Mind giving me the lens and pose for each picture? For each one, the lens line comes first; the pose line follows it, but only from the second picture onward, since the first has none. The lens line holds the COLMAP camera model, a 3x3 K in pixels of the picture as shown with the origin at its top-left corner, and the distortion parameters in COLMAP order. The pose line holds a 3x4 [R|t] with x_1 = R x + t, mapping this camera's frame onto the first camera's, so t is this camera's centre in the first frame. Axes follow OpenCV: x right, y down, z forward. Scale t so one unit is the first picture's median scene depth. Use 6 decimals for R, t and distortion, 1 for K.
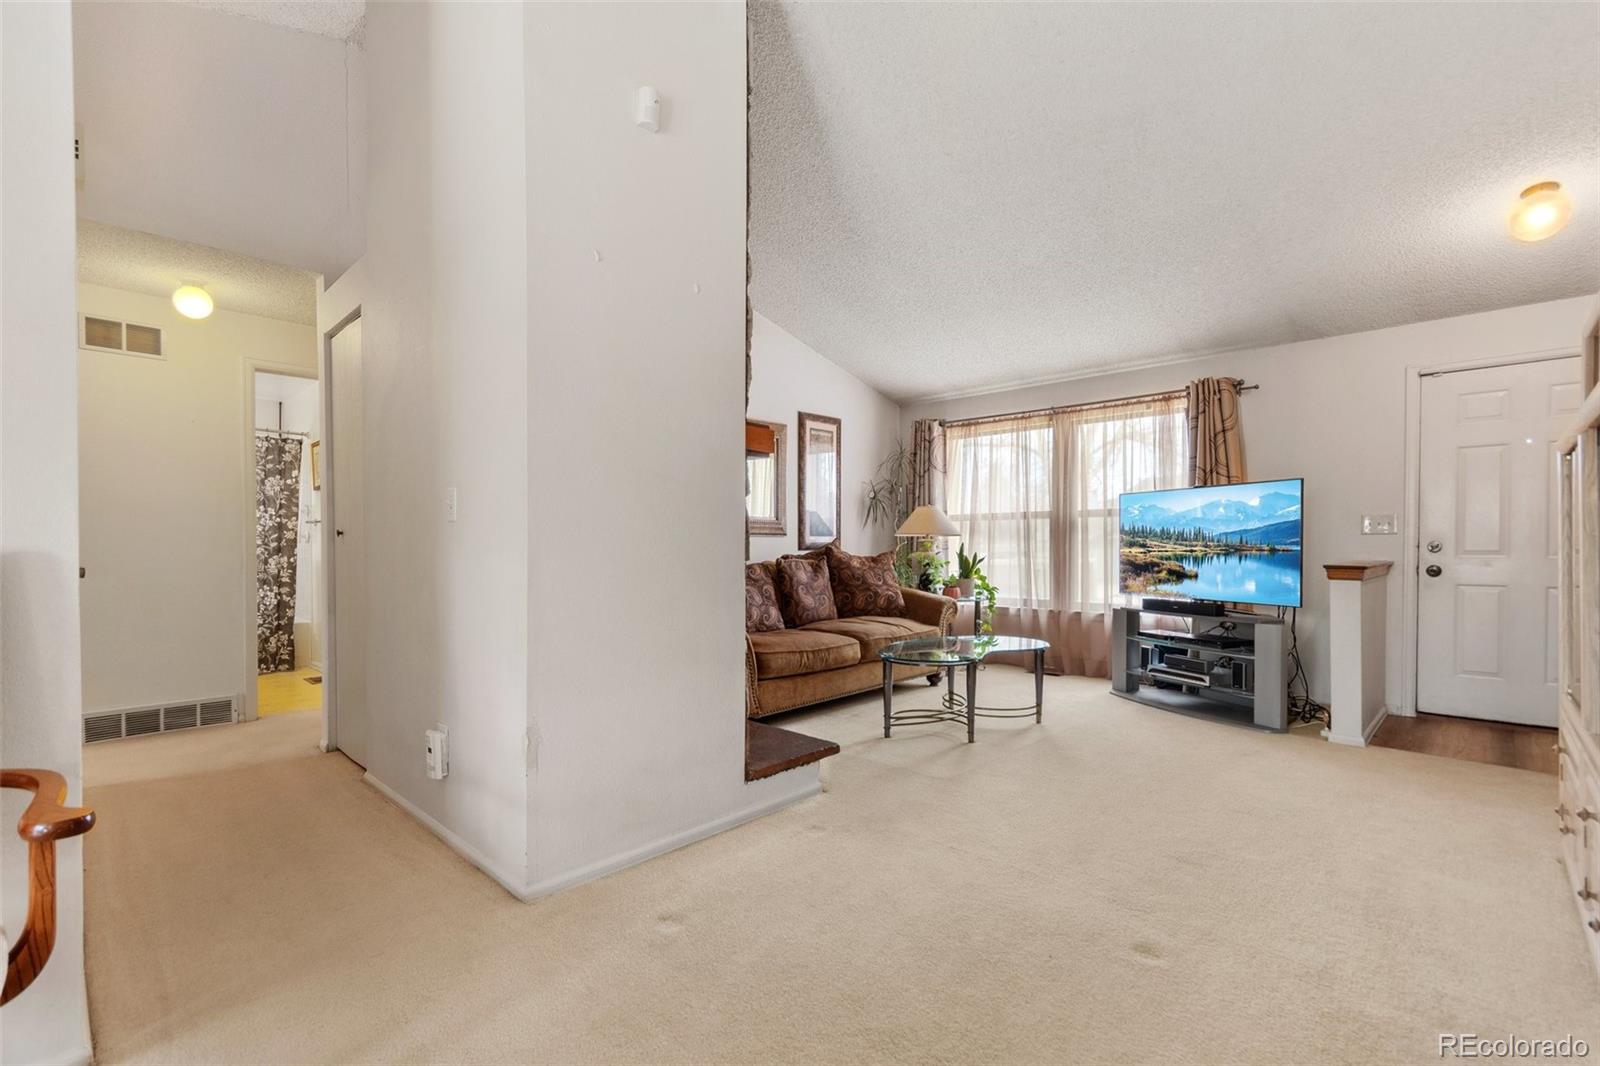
lens RADIAL K [[713.7, 0, 797.8], [0, 713.7, 543.5], [0, 0, 1]] dist [0.000632, -0.000226]
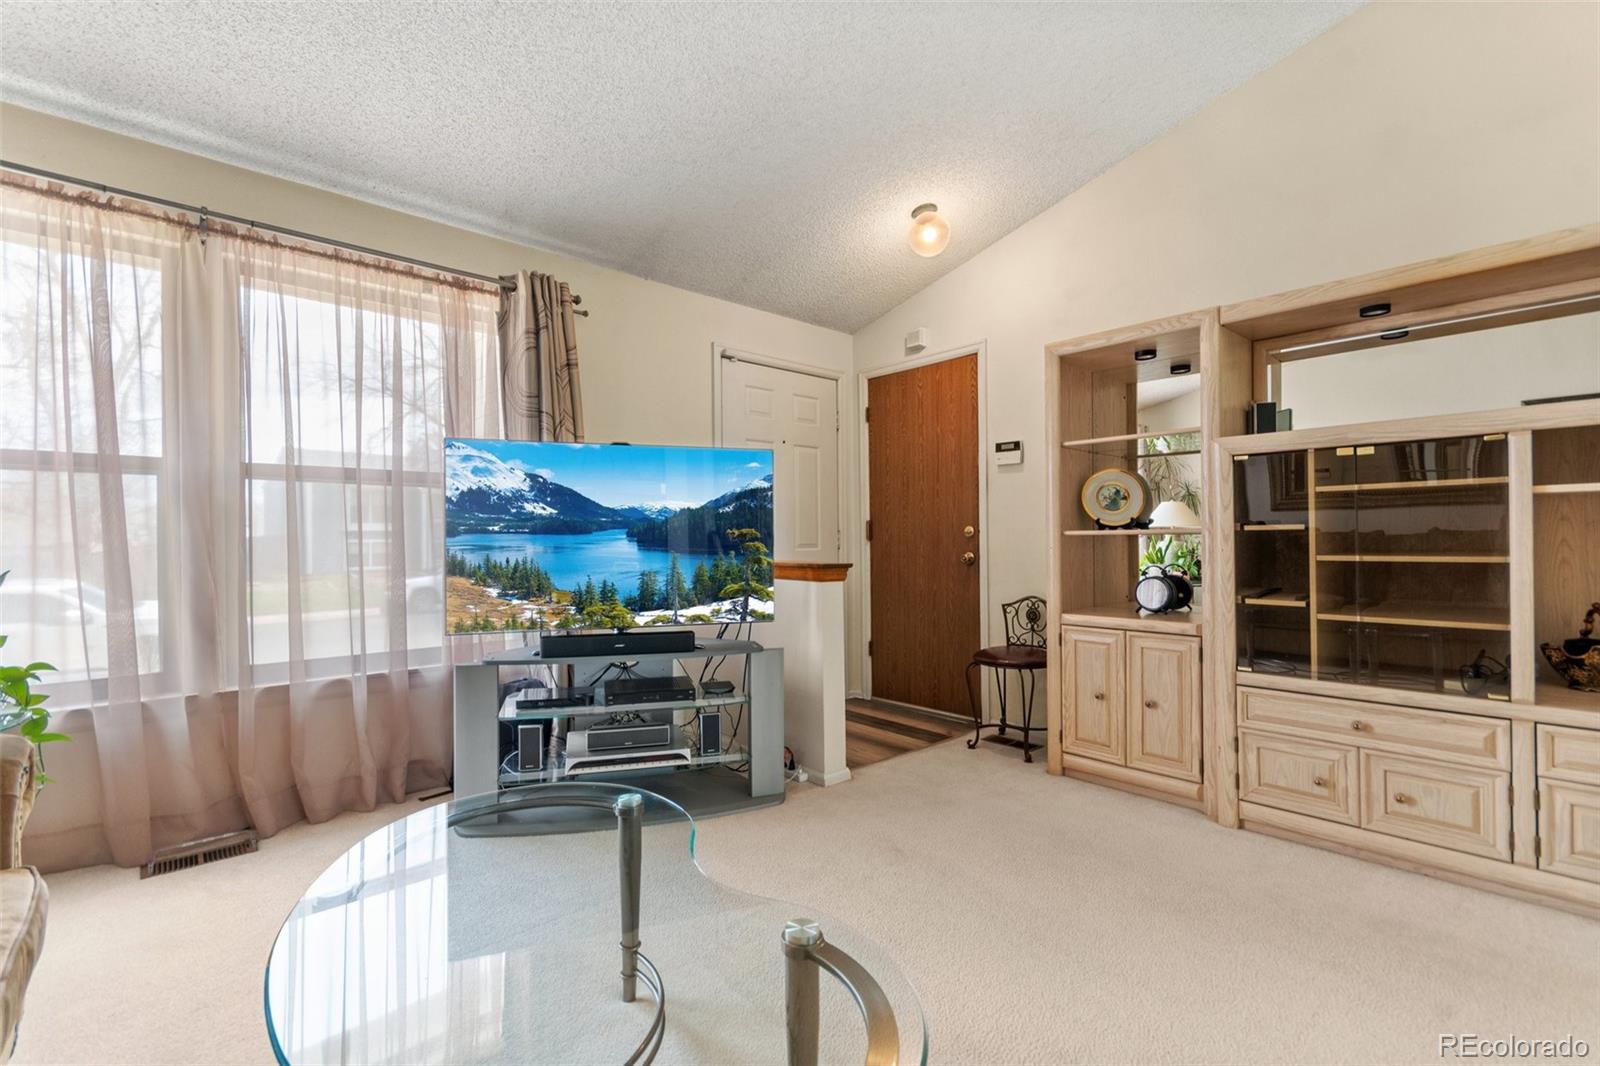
lens RADIAL K [[694.7, 0, 800.0], [0, 694.7, 533.0], [0, 0, 1]] dist [-0.000250, -0.000303]
pose [[0.070437, 0.009495, 0.997471, -0.023343], [-0.003108, 0.999952, -0.009300, 0.002088], [-0.997511, -0.002445, 0.070463, 0.686614]]
